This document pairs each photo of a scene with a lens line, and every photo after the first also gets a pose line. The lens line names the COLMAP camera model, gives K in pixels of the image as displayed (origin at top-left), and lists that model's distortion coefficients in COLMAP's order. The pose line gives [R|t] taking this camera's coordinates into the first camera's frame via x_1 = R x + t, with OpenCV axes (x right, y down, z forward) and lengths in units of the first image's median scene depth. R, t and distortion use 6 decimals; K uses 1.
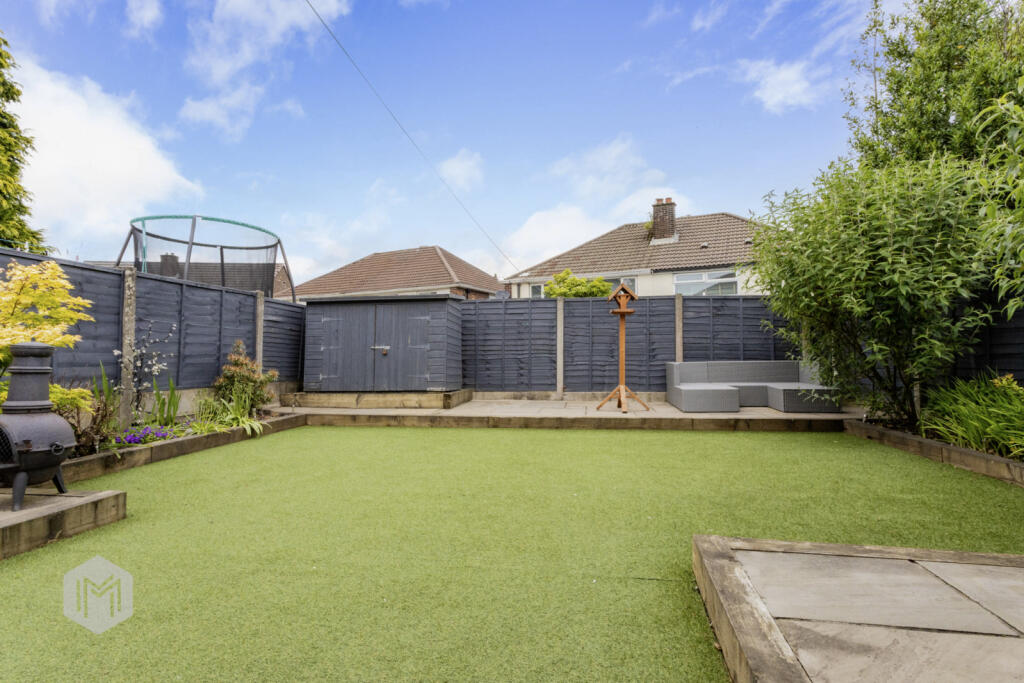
lens RADIAL K [[505.4, 0, 524.9], [0, 505.4, 336.1], [0, 0, 1]] dist [-0.002159, 0.000099]
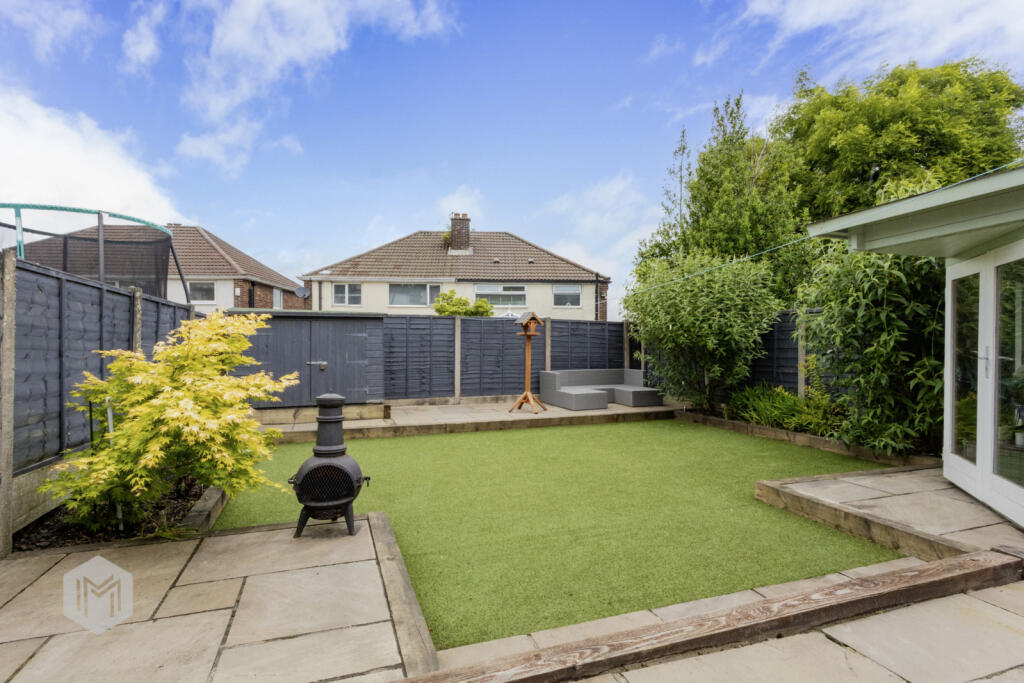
lens RADIAL K [[499.2, 0, 513.3], [0, 499.2, 346.0], [0, 0, 1]] dist [-0.002623, 0.000184]
pose [[0.874387, 0.007736, 0.485168, -0.380303], [-0.026342, 0.999155, 0.031543, -0.047827], [-0.484514, -0.040361, 0.873852, -0.065707]]
